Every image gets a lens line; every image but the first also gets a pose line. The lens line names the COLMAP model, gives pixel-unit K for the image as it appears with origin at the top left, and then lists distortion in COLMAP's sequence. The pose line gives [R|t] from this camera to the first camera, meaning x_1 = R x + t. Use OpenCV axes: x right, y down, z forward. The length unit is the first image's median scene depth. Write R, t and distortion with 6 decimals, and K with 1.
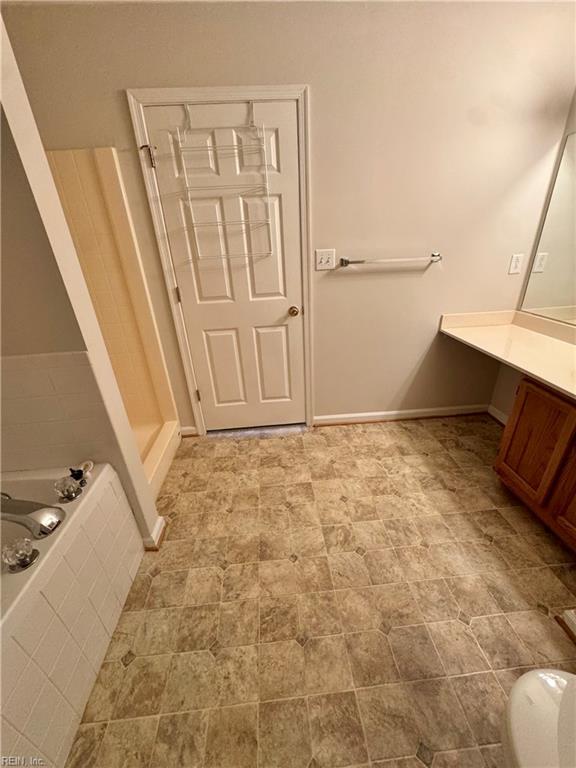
lens RADIAL K [[309.7, 0, 291.6], [0, 309.7, 383.8], [0, 0, 1]] dist [0.000012, 0.000086]
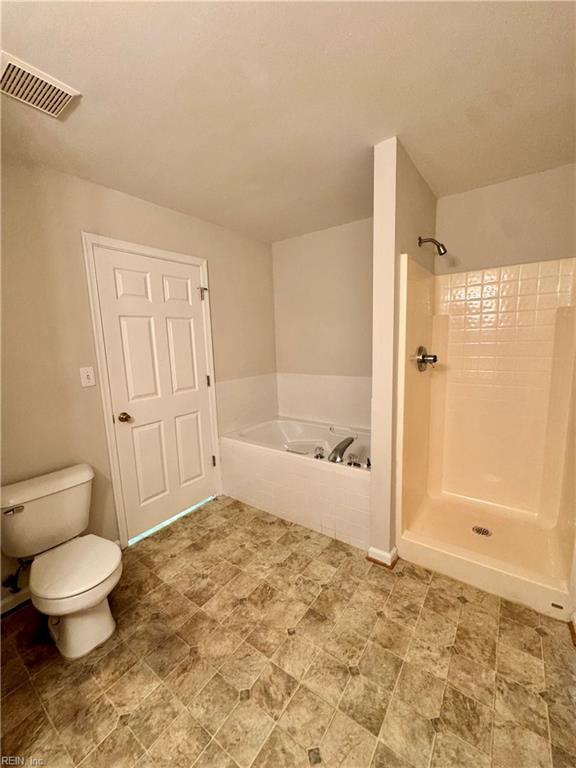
lens RADIAL K [[309.7, 0, 291.6], [0, 309.7, 383.8], [0, 0, 1]] dist [0.000012, 0.000086]
pose [[-0.649979, 0.178366, -0.738724, 0.619980], [-0.263720, 0.858719, 0.439378, -0.595790], [0.712726, 0.480403, -0.511111, 1.133138]]
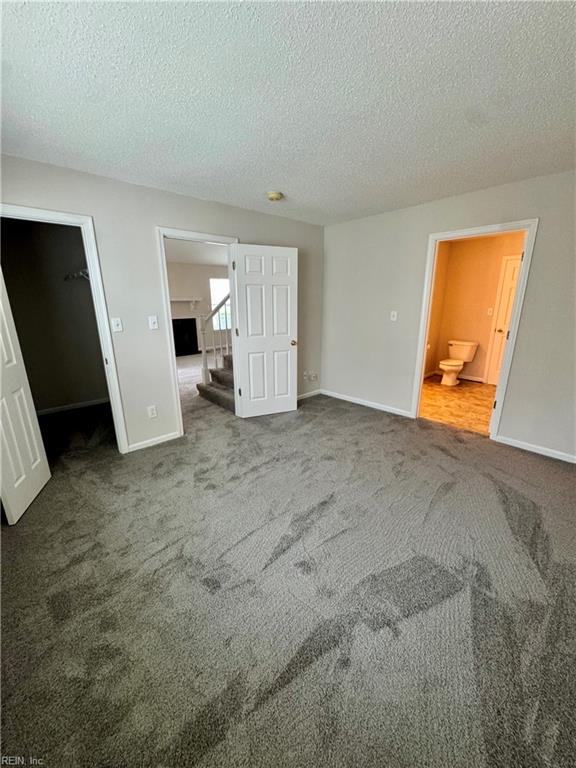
lens RADIAL K [[305.2, 0, 291.2], [0, 305.2, 384.3], [0, 0, 1]] dist [-0.007581, -0.000016]
pose [[-0.619557, -0.159163, 0.768646, -1.188762], [0.361917, 0.811008, 0.459654, -1.574774], [-0.696538, 0.562968, -0.444862, 3.444619]]
